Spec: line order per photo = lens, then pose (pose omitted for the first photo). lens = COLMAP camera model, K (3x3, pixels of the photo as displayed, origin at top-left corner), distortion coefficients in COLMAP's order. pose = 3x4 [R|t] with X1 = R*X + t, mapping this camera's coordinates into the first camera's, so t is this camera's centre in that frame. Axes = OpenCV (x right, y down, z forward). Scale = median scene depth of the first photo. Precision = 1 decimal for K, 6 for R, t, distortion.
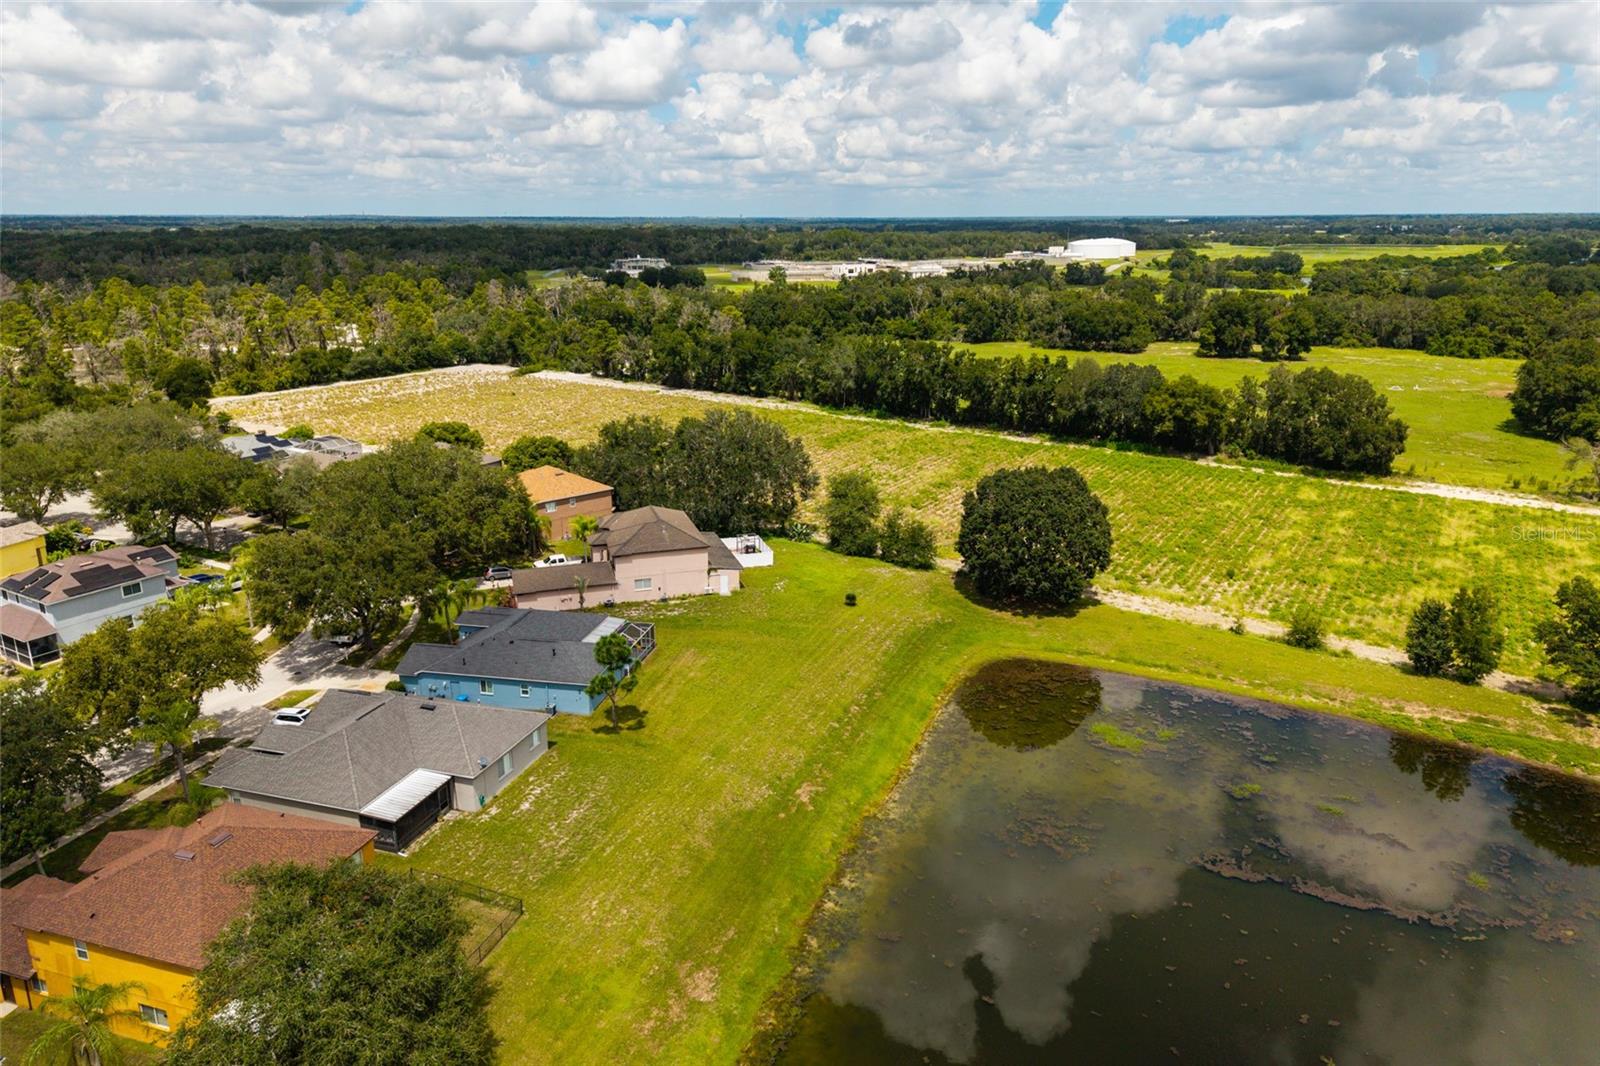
lens RADIAL K [[1065.4, 0, 823.3], [0, 1065.4, 525.9], [0, 0, 1]] dist [0.070707, -0.059807]
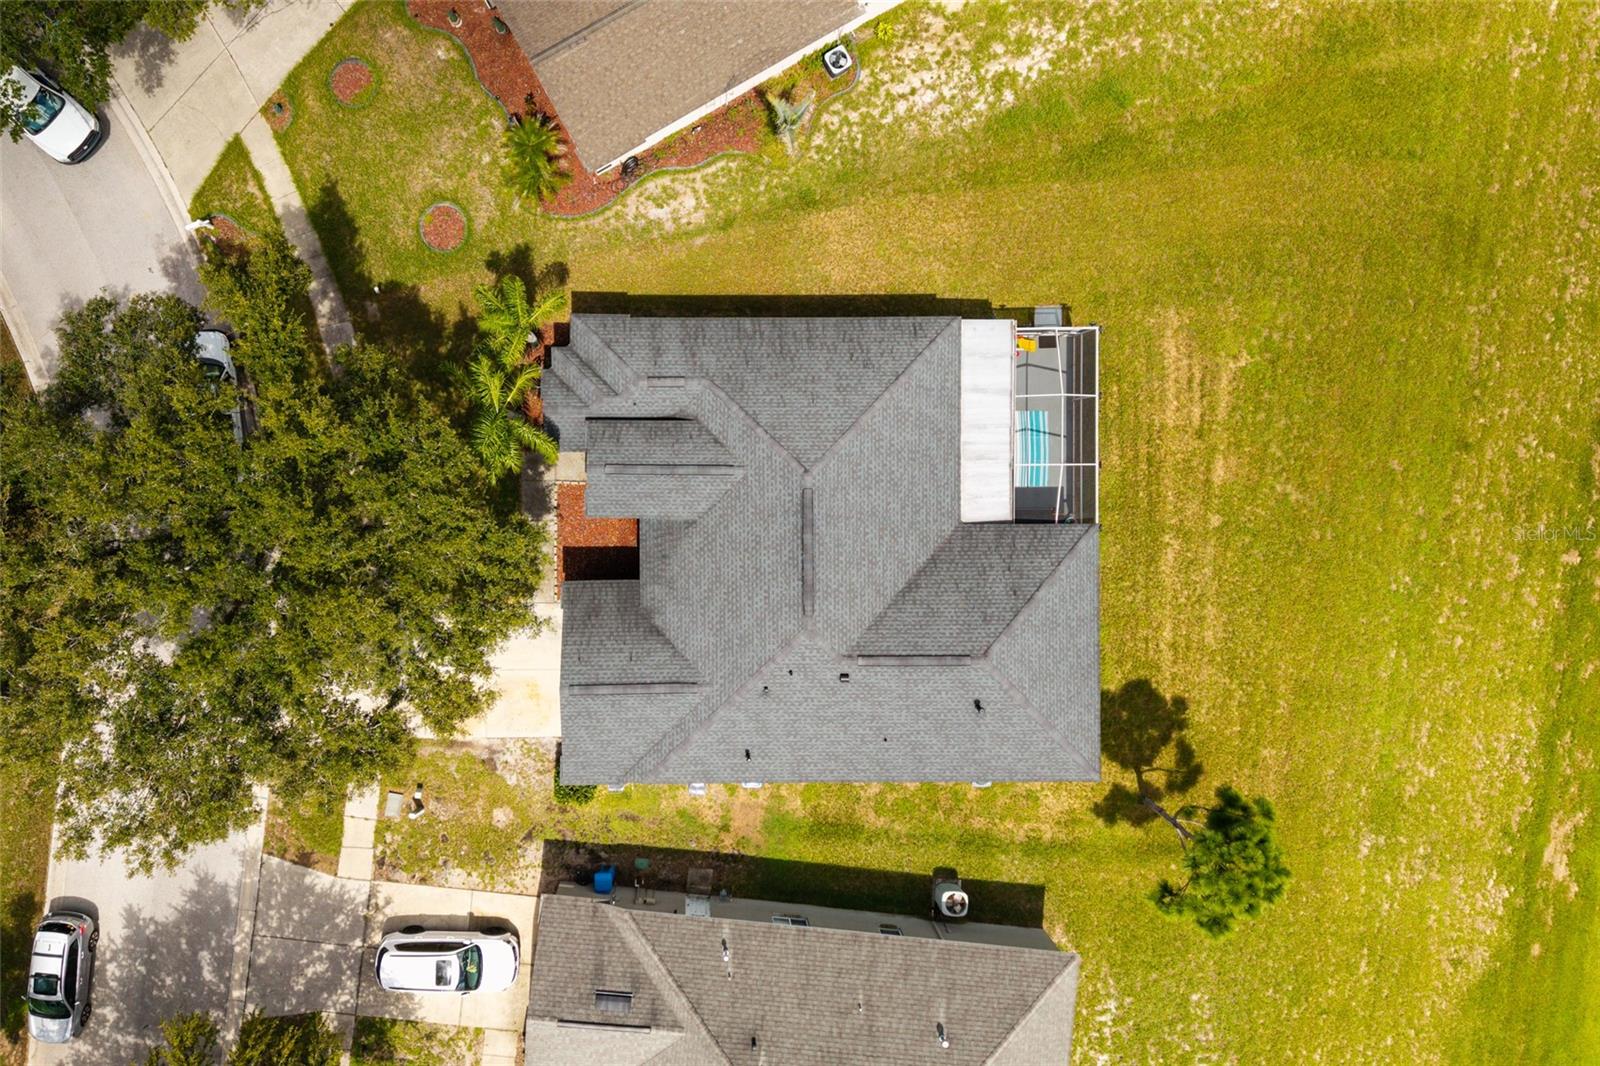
lens RADIAL K [[1065.4, 0, 807.2], [0, 1065.4, 514.6], [0, 0, 1]] dist [0.070707, -0.059807]
pose [[0.980273, -0.197174, 0.013683, -0.116155], [0.039791, 0.264690, 0.963512, -0.099988], [-0.193601, -0.943961, 0.267314, 0.379185]]
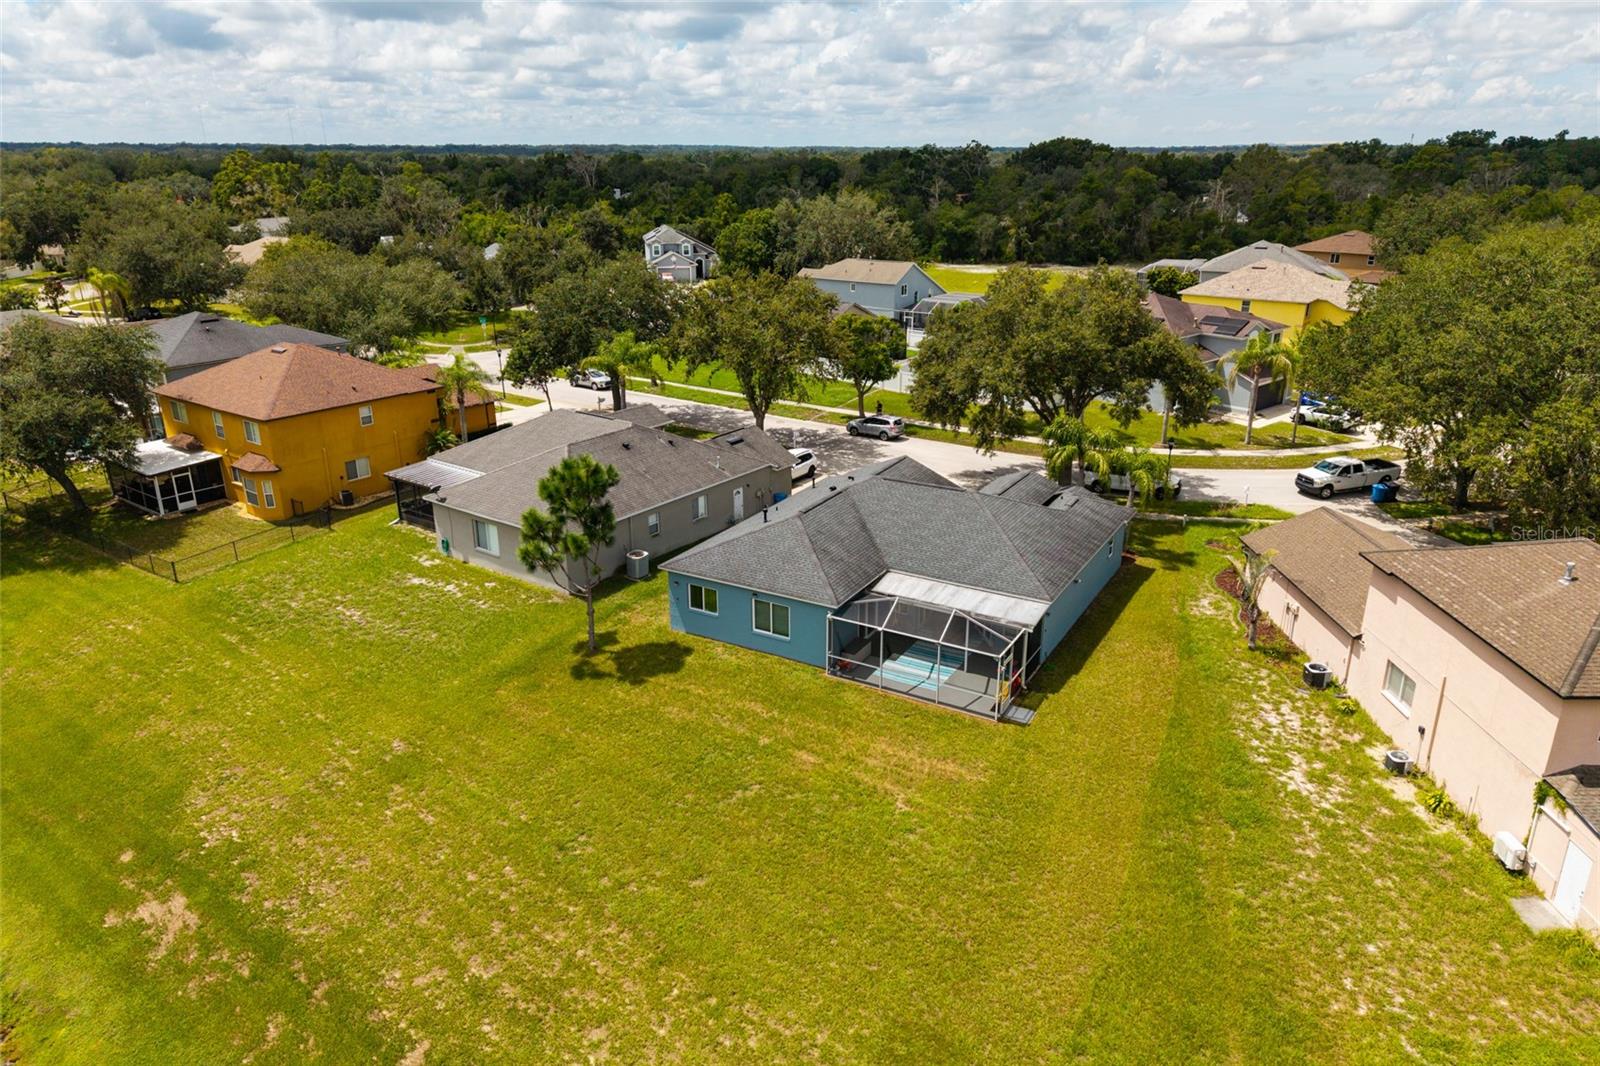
lens RADIAL K [[1065.4, 0, 797.9], [0, 1065.4, 529.3], [0, 0, 1]] dist [0.070707, -0.059807]
pose [[-0.326122, 0.312616, -0.892141, 0.076192], [-0.260643, 0.877422, 0.402736, -0.032676], [0.908686, 0.363872, -0.204666, 0.435489]]
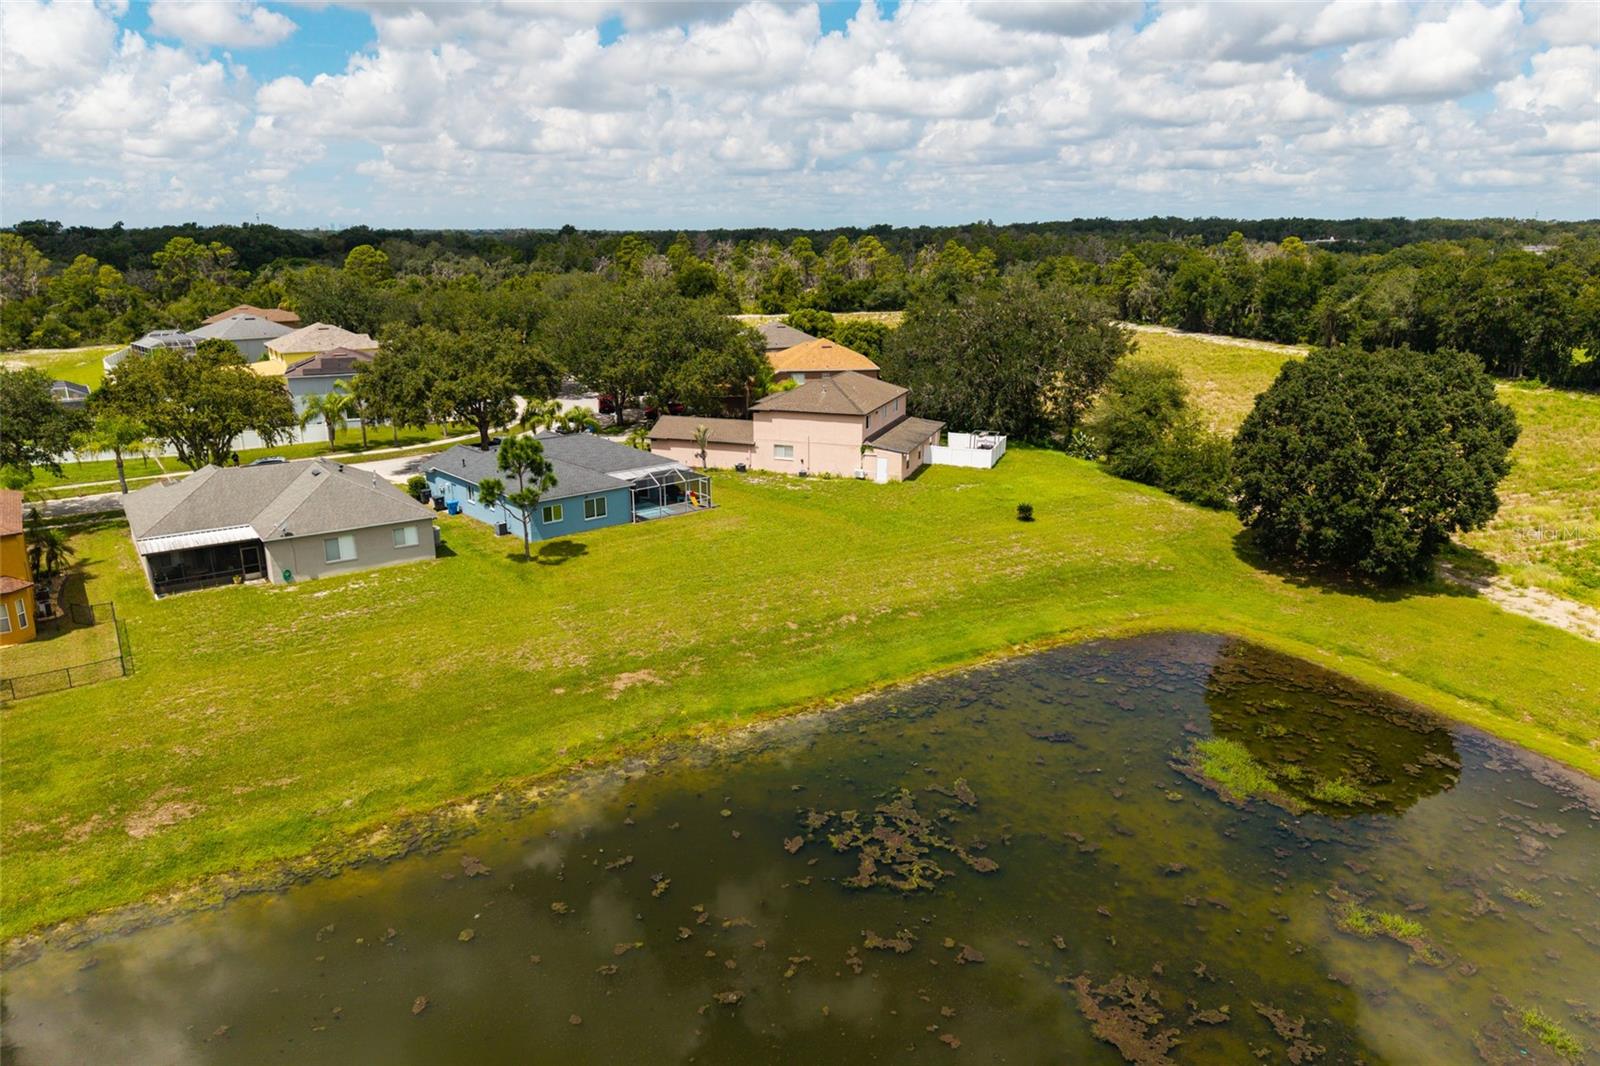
lens RADIAL K [[1065.4, 0, 813.9], [0, 1065.4, 557.8], [0, 0, 1]] dist [0.070707, -0.059807]
pose [[0.792894, 0.172174, -0.584530, 0.164734], [-0.163150, 0.984214, 0.068594, 0.036821], [0.587112, 0.040978, 0.808468, 0.177835]]
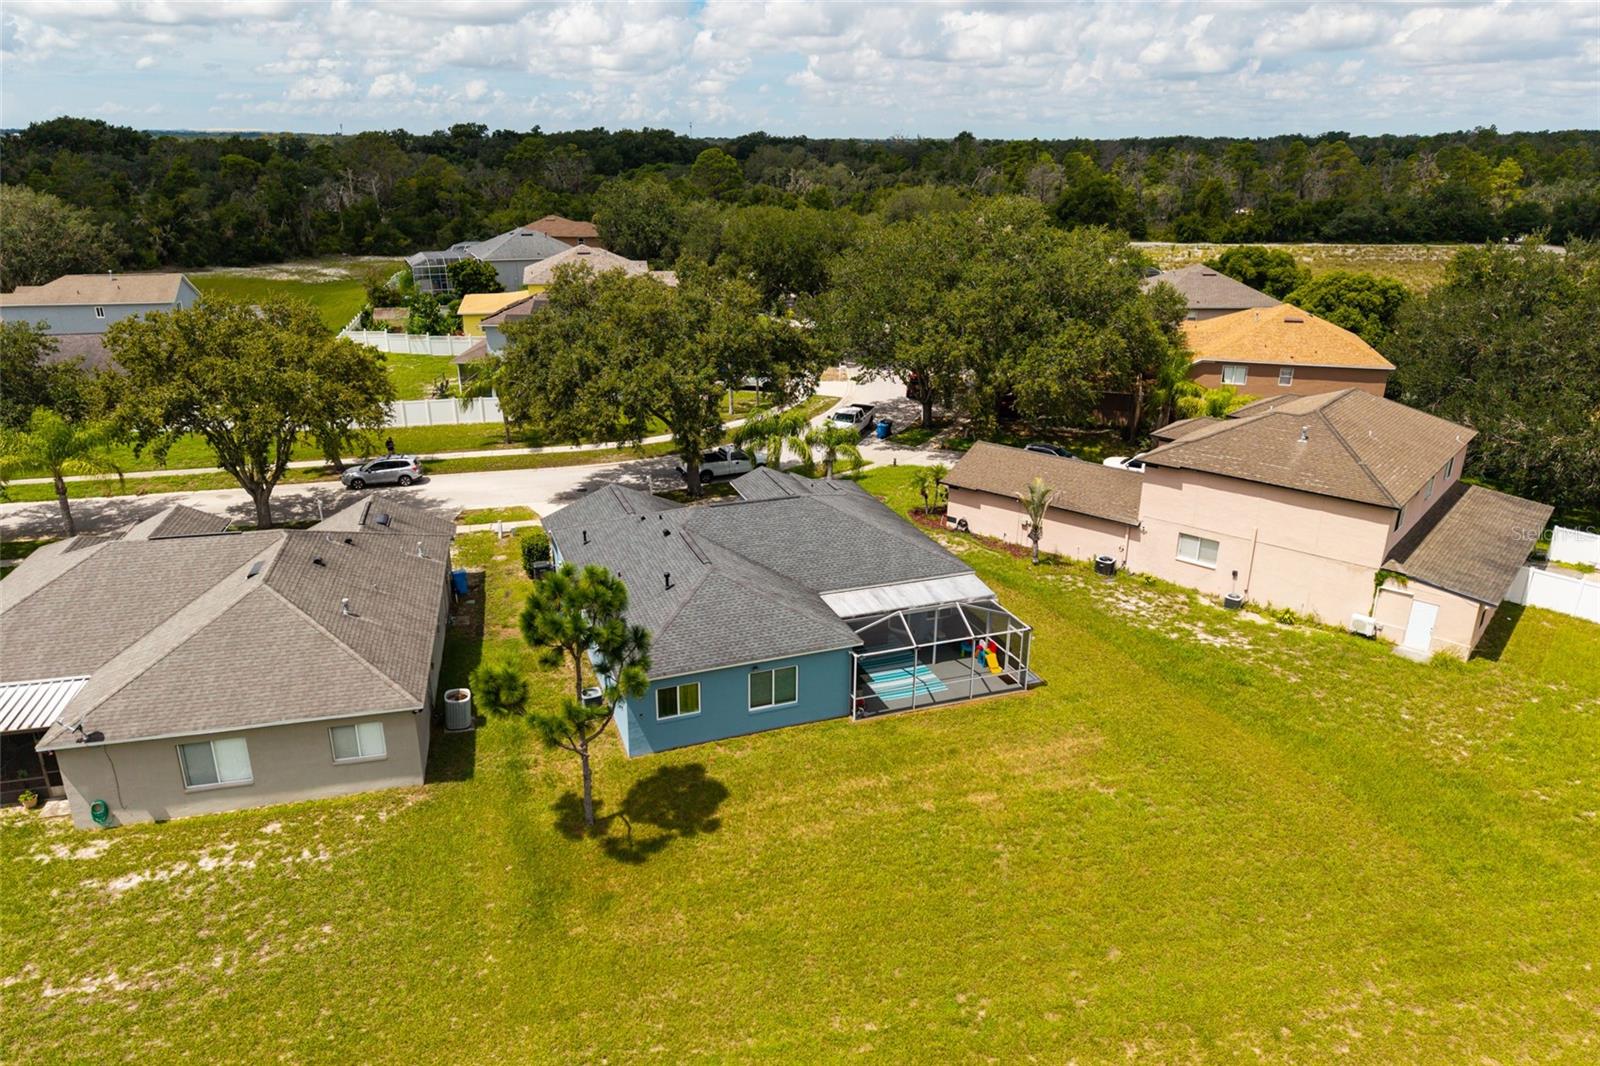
lens RADIAL K [[1065.4, 0, 802.8], [0, 1065.4, 522.1], [0, 0, 1]] dist [0.070707, -0.059807]
pose [[0.522576, 0.286123, -0.803149, 0.039863], [-0.241194, 0.953139, 0.182623, 0.002879], [0.817765, 0.098281, 0.567099, 0.313390]]
